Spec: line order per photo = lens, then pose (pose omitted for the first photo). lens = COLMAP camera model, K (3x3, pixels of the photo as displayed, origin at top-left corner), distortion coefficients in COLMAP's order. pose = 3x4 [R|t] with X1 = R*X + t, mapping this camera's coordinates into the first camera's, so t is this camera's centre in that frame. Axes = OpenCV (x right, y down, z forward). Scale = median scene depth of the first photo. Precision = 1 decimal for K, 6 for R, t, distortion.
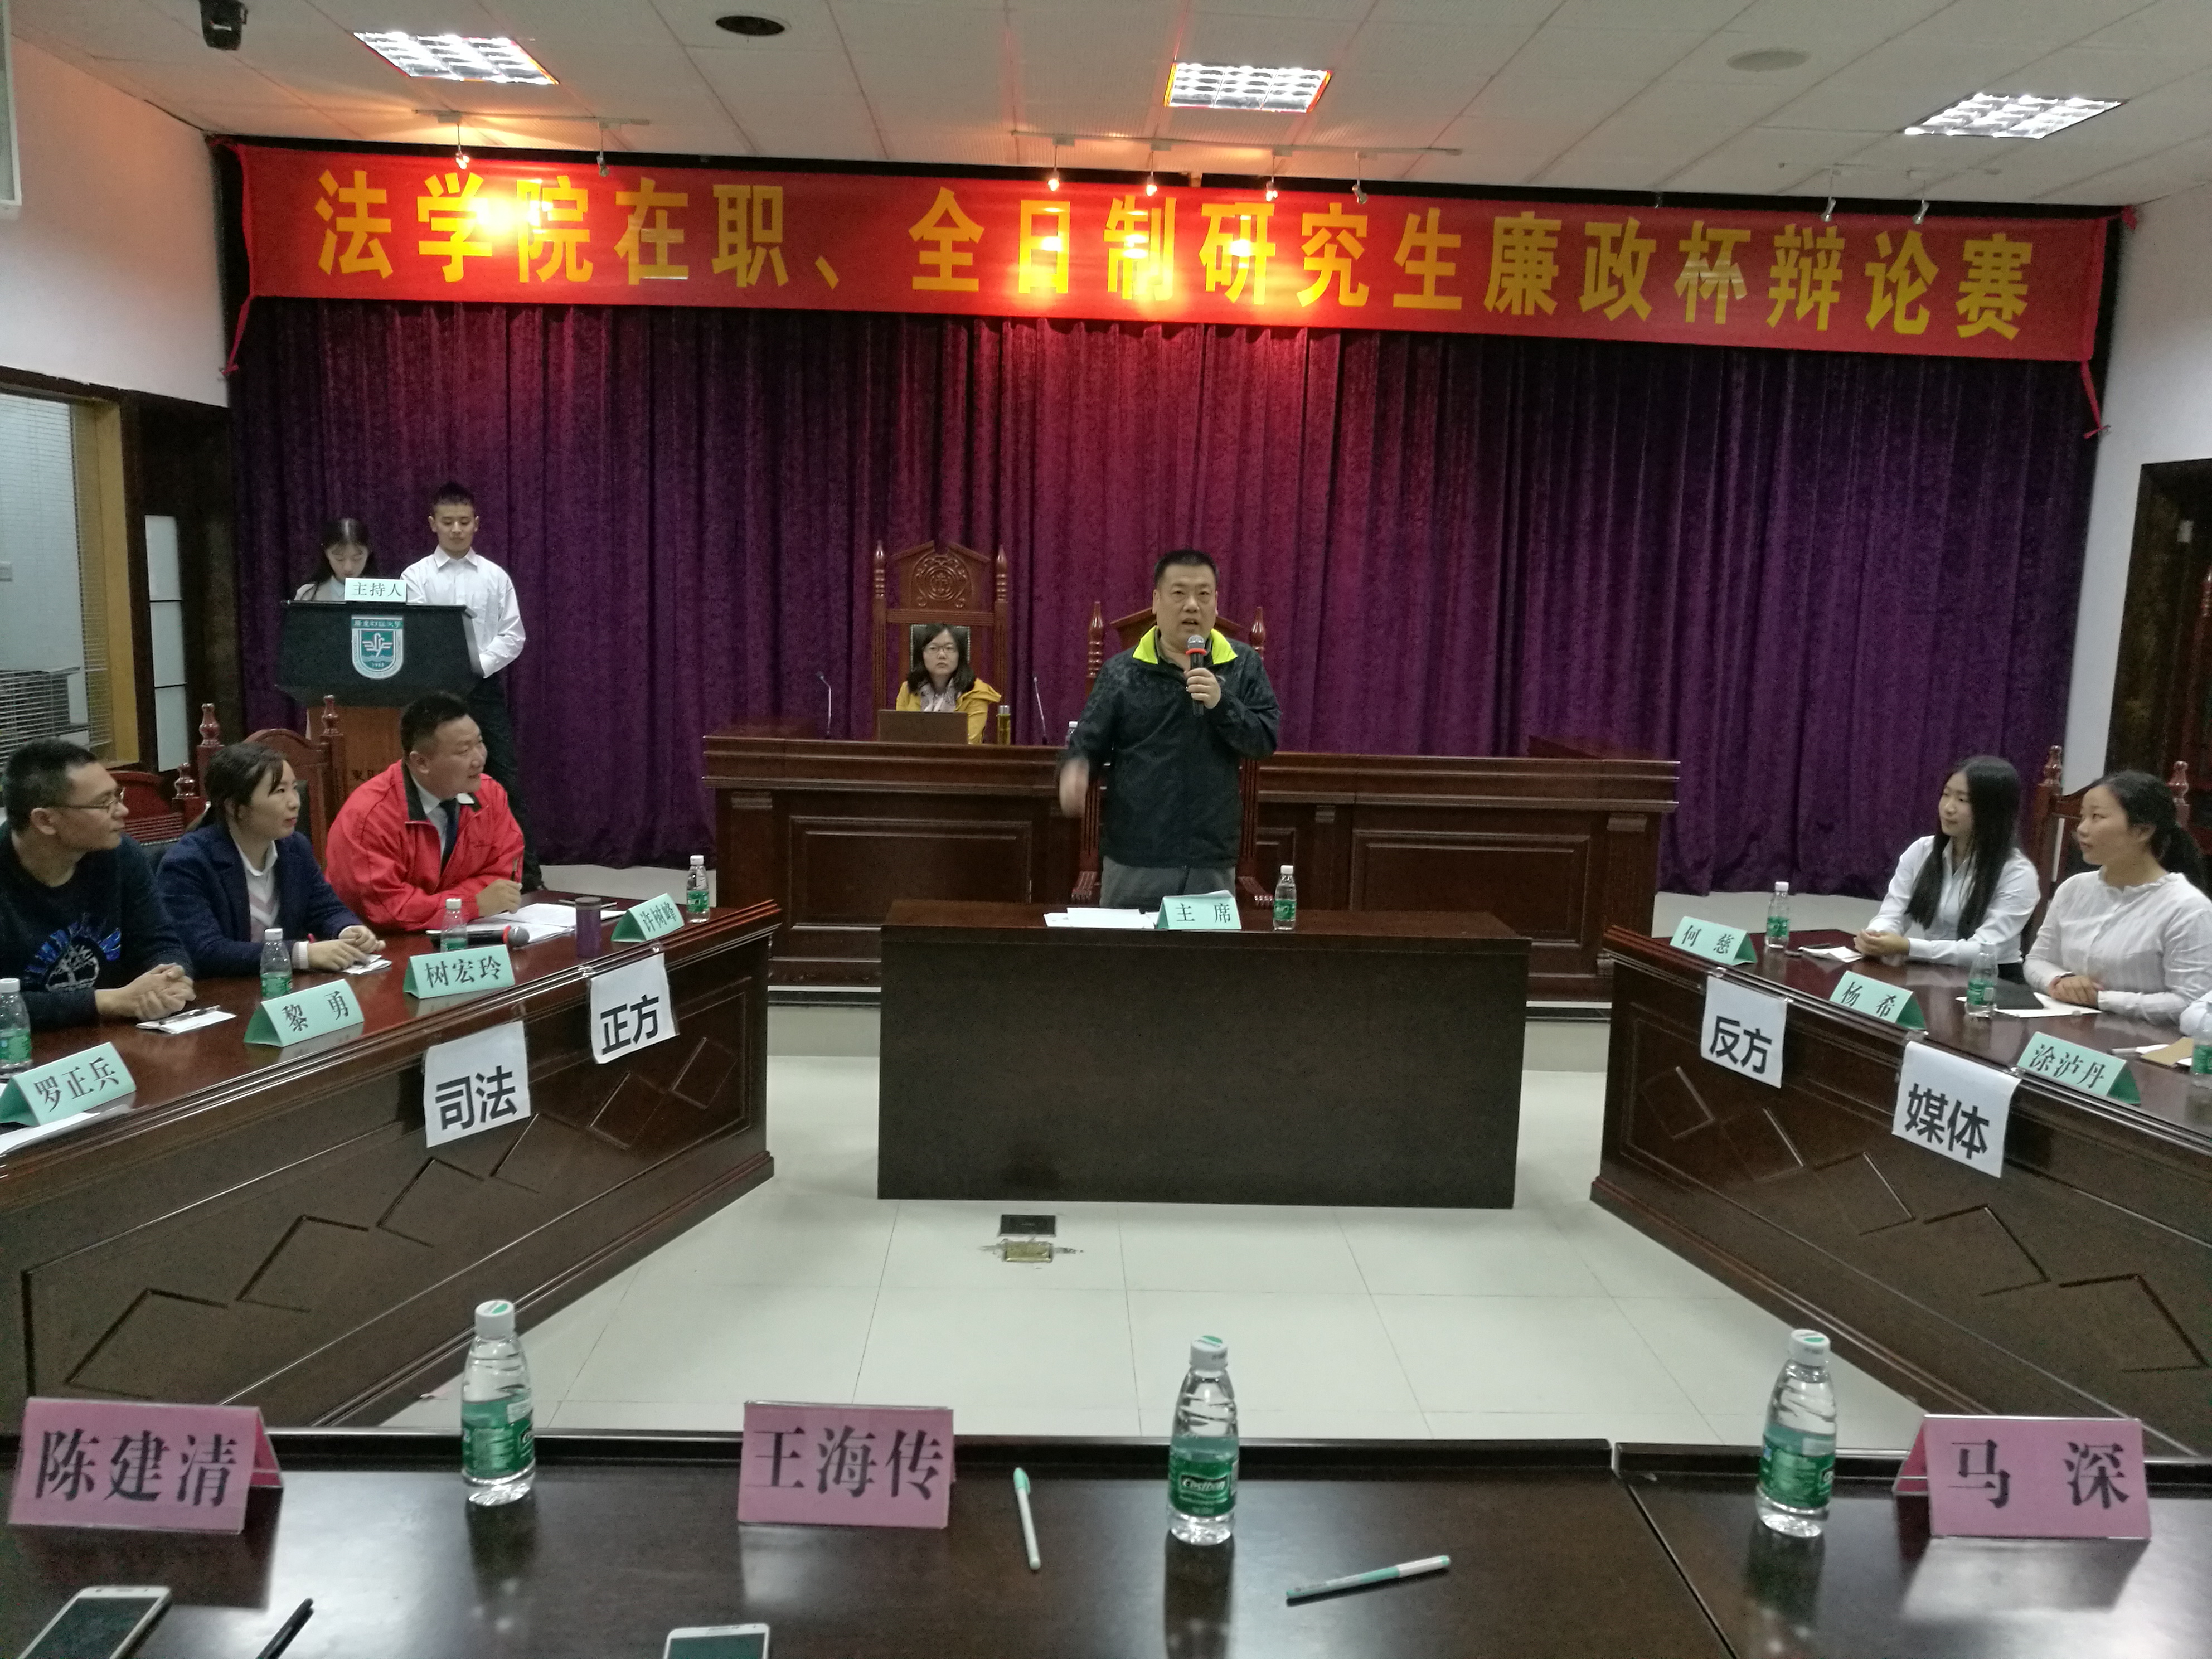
lens RADIAL K [[1755.3, 0, 1107.9], [0, 1755.3, 830.9], [0, 0, 1]] dist [-0.024987, 0.056234]
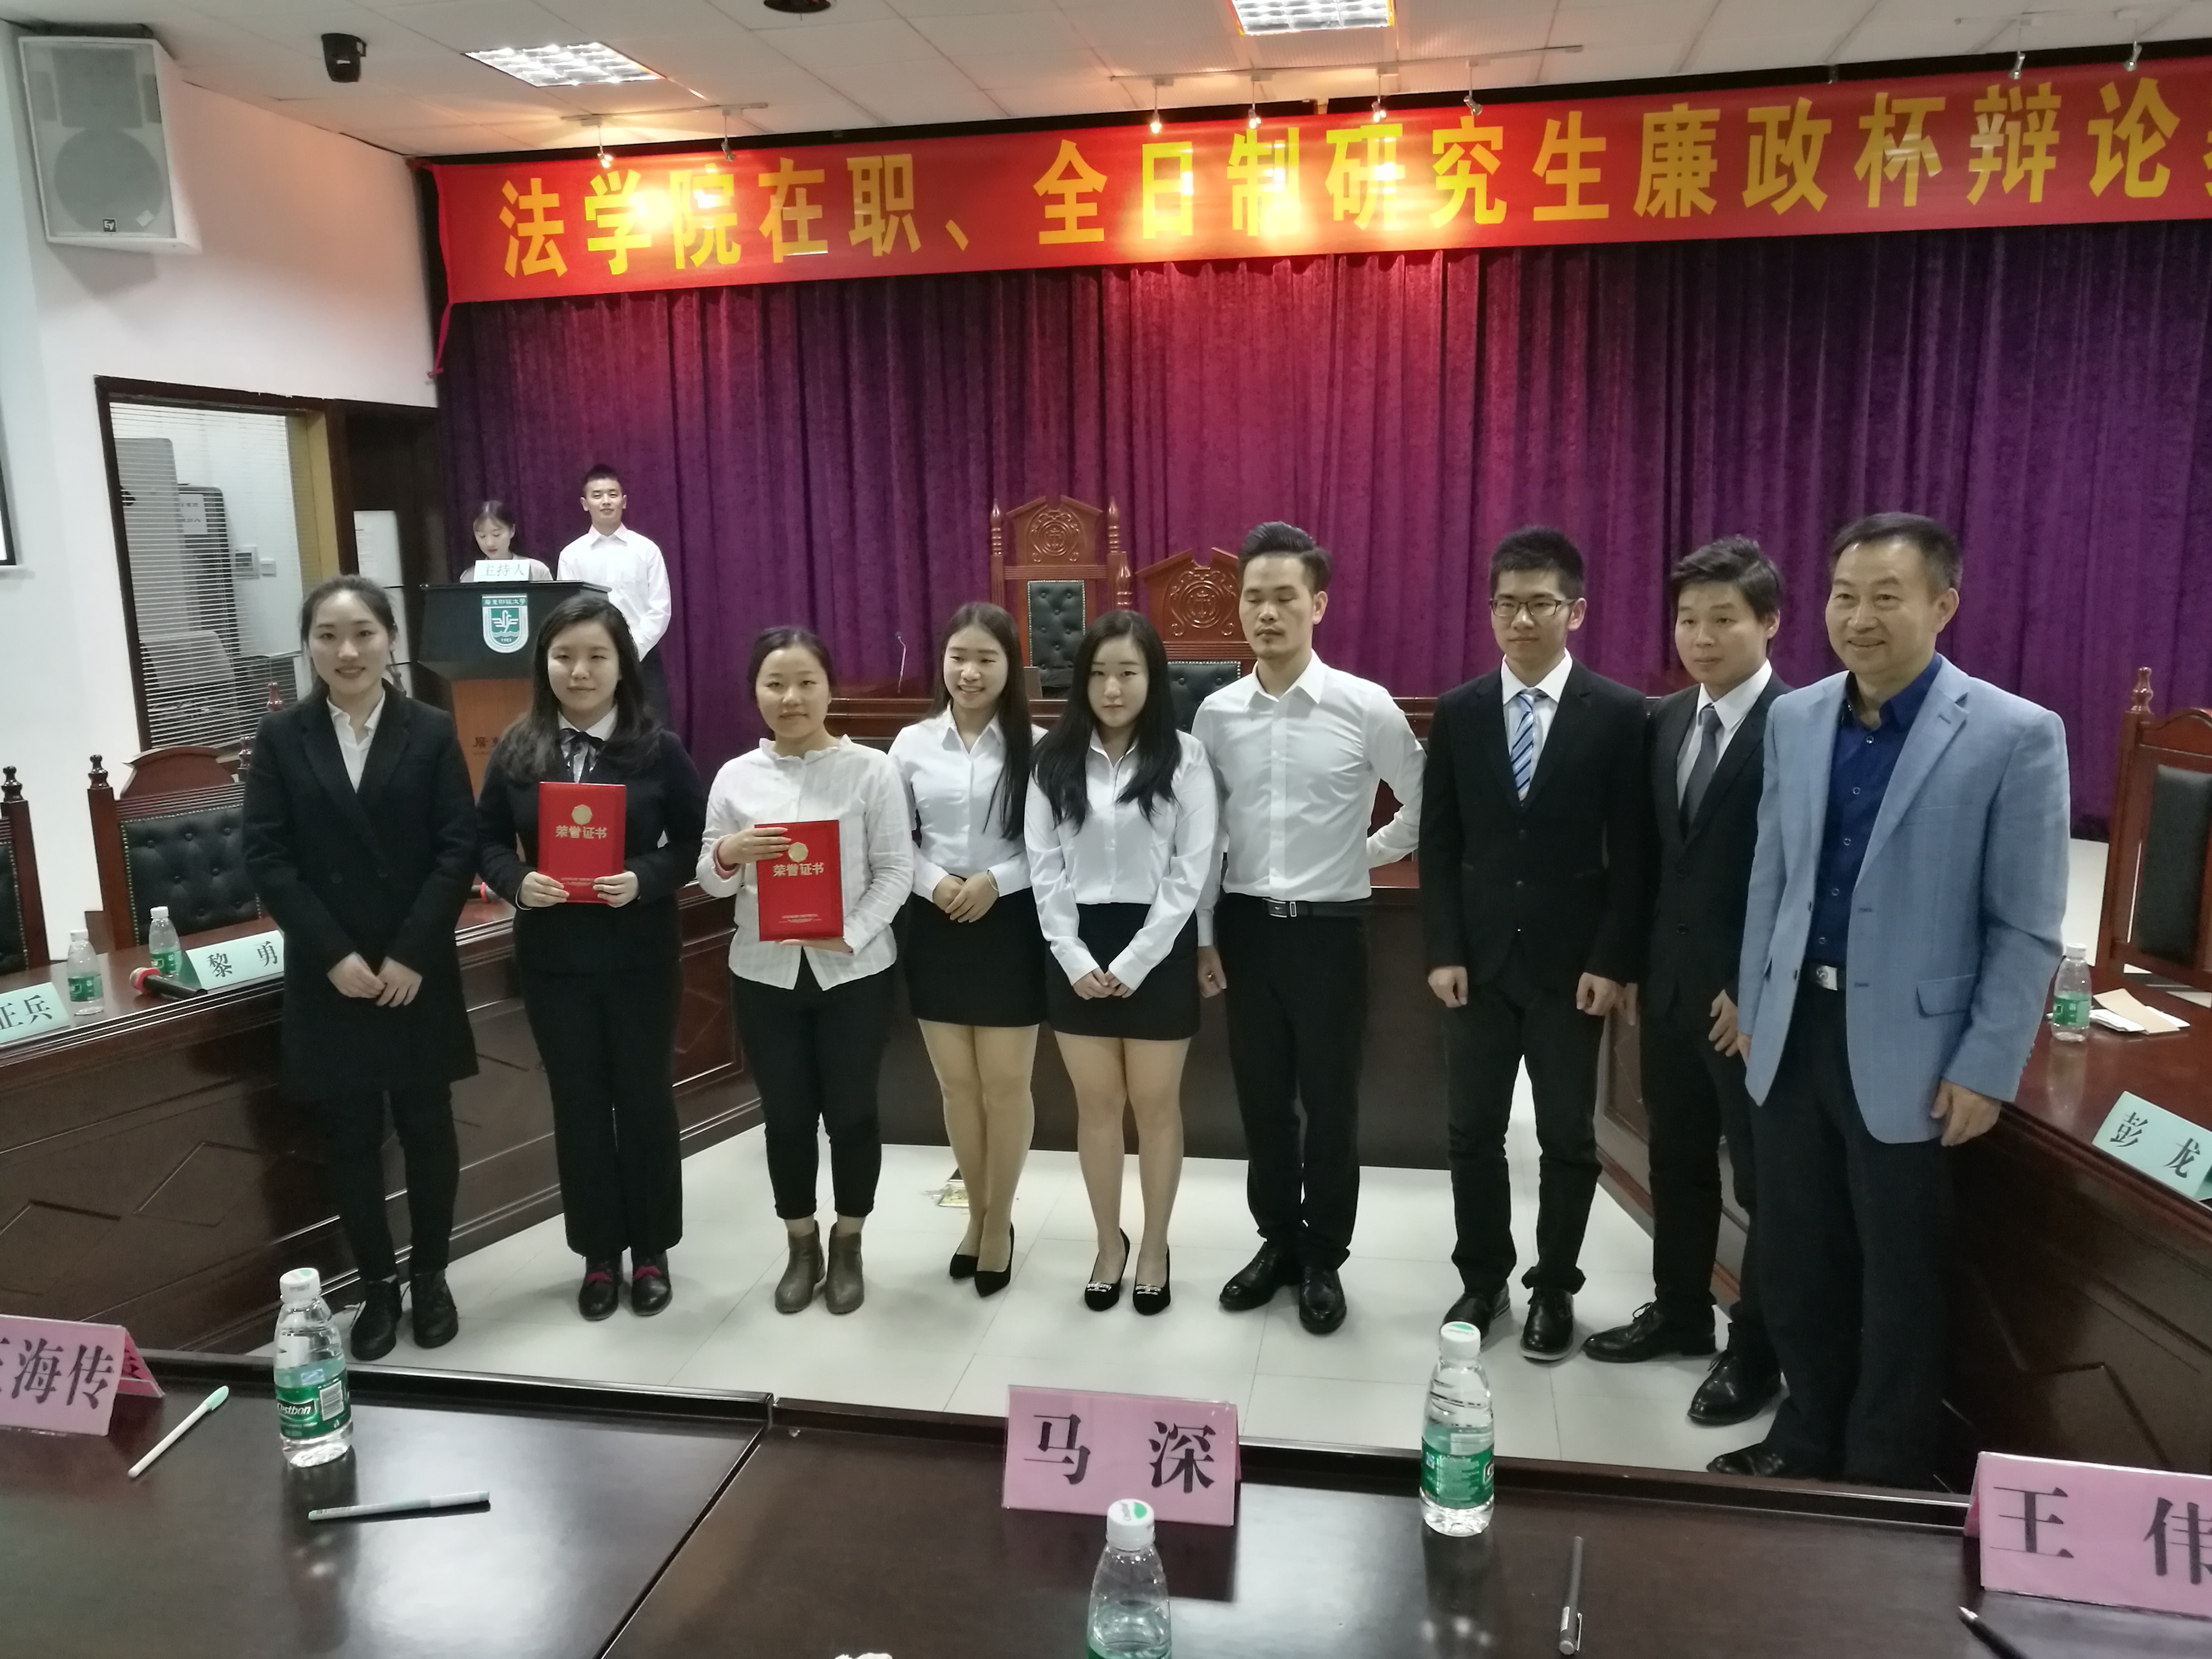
lens RADIAL K [[1762.9, 0, 1099.4], [0, 1762.9, 829.2], [0, 0, 1]] dist [-0.027754, 0.057960]
pose [[0.975148, -0.011574, -0.221254, 0.142399], [0.017866, 0.999490, 0.026457, 0.000095], [0.220835, -0.029753, 0.974857, 0.013681]]
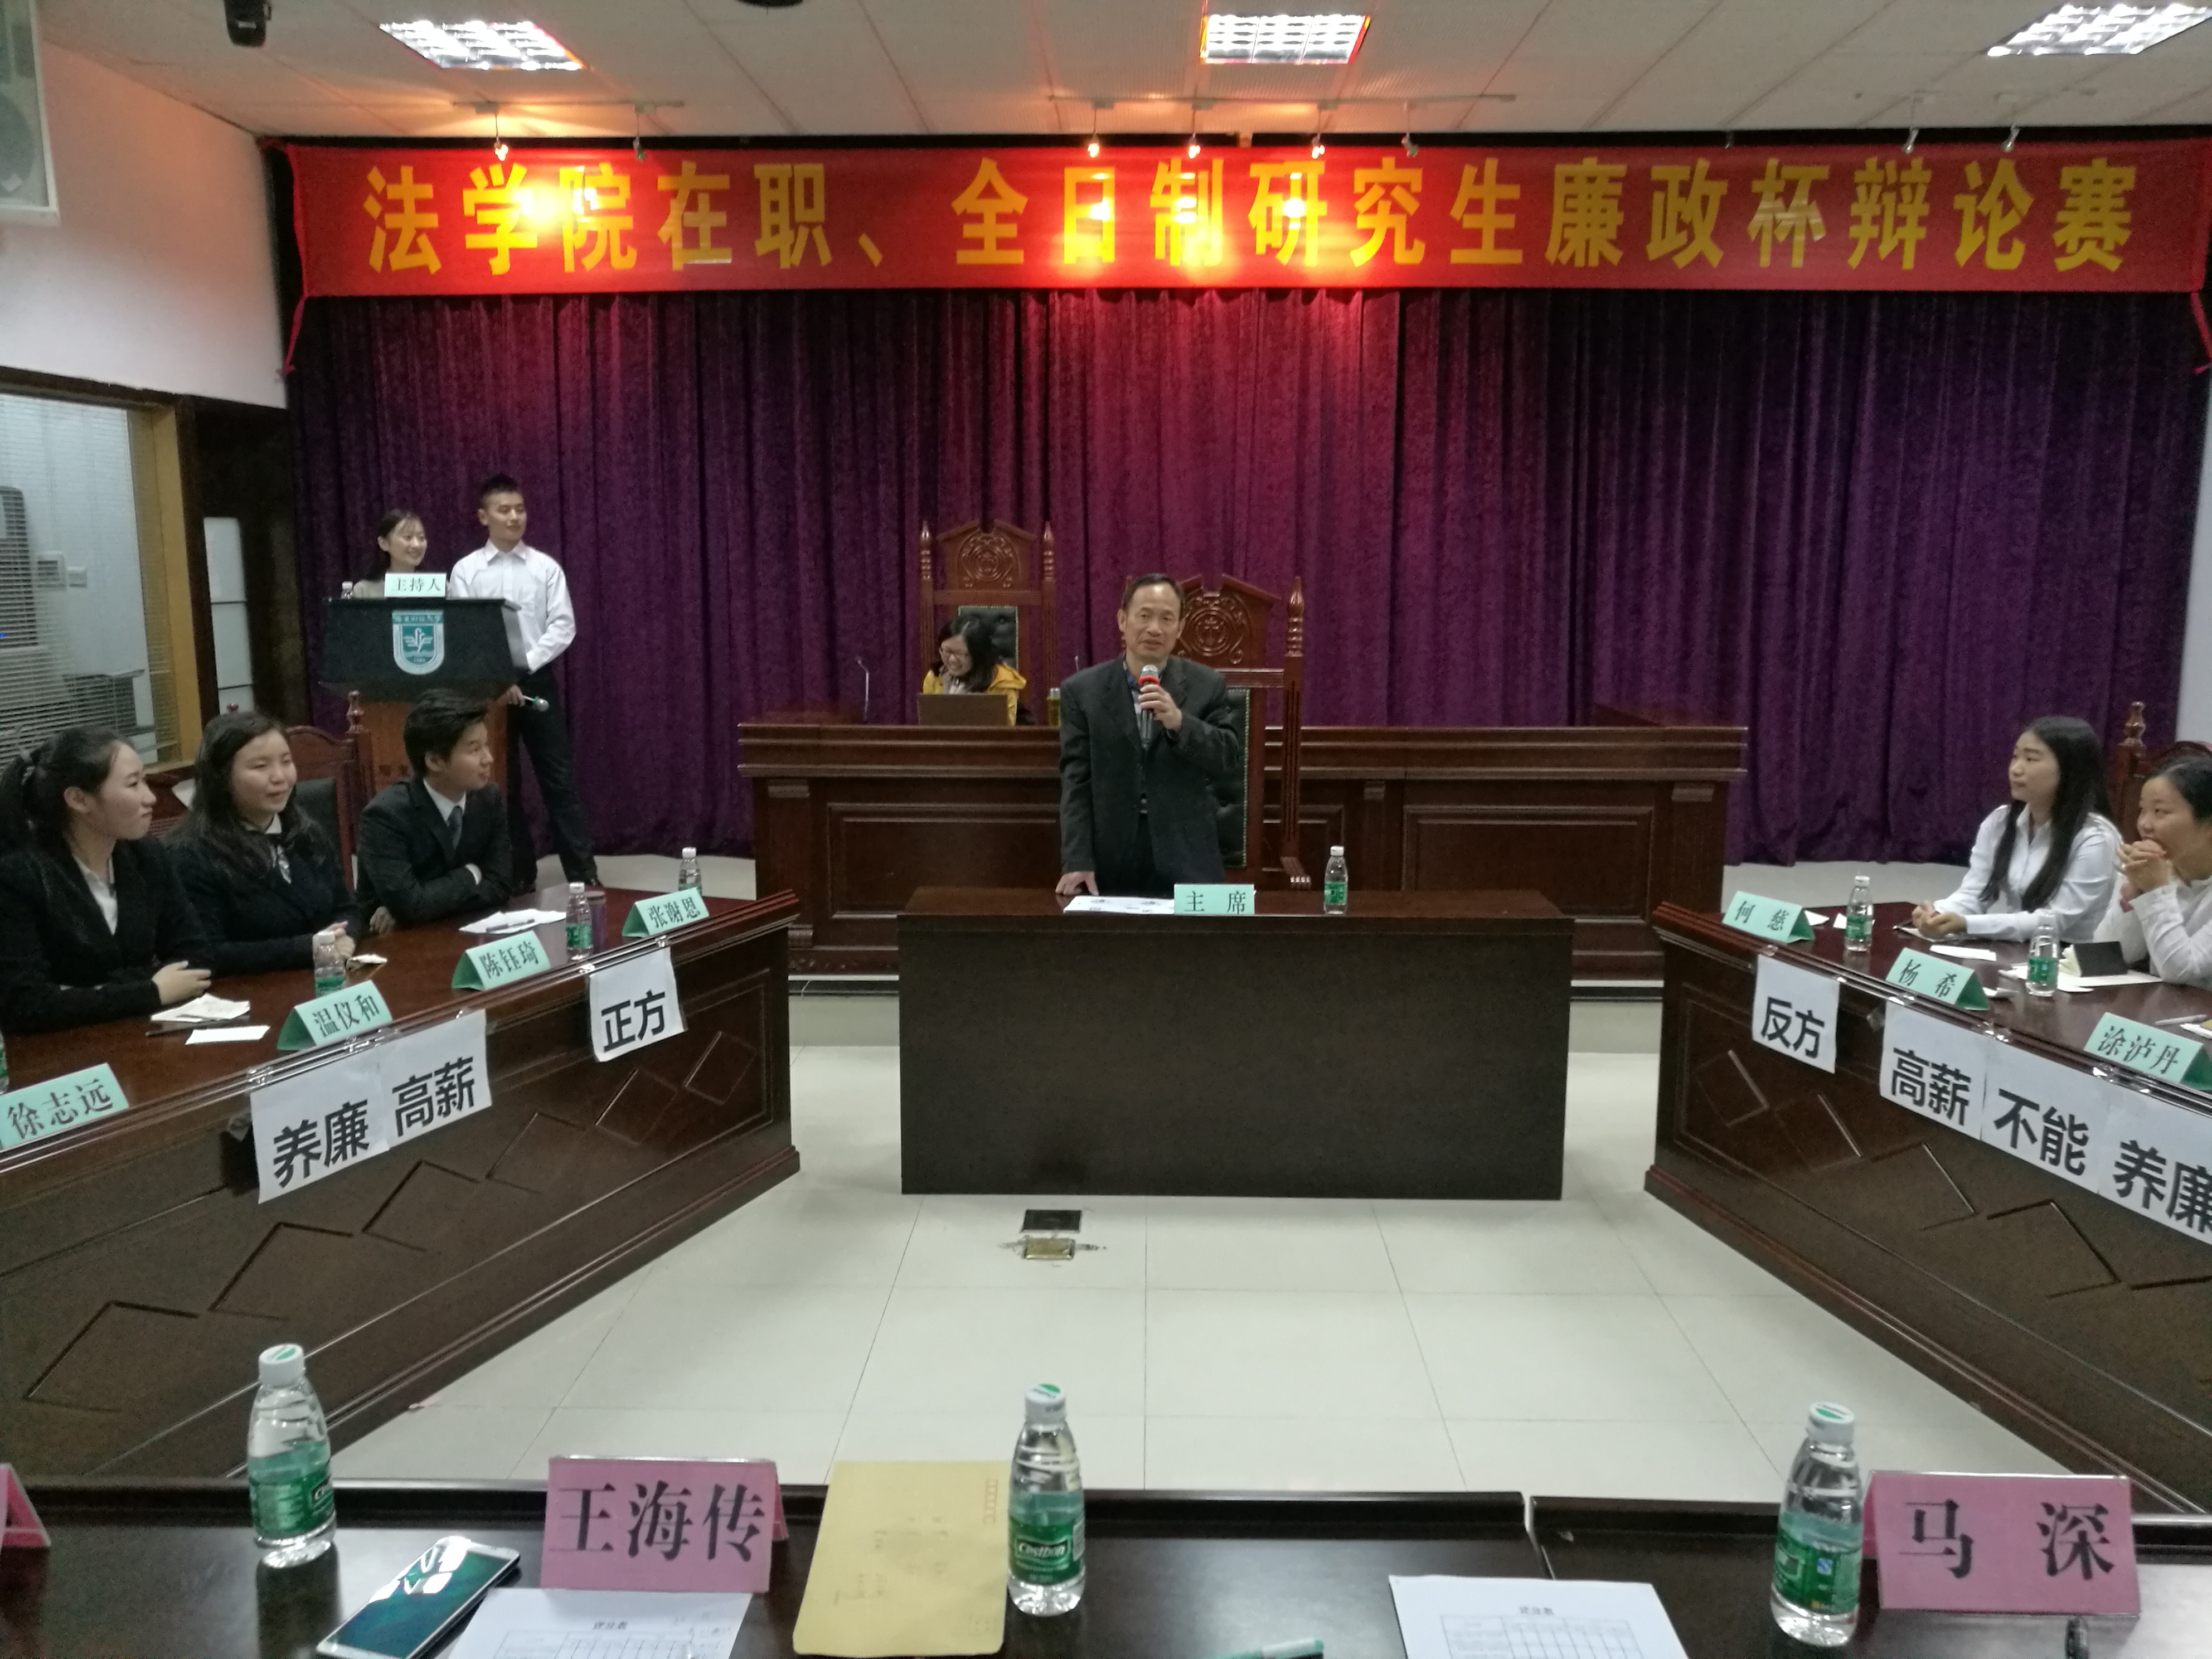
lens RADIAL K [[1755.3, 0, 1107.9], [0, 1755.3, 830.9], [0, 0, 1]] dist [-0.024987, 0.056234]
pose [[0.997906, -0.019021, -0.061821, 0.028046], [0.019840, 0.999723, 0.012647, -0.001590], [0.061563, -0.013847, 0.998007, 0.019397]]
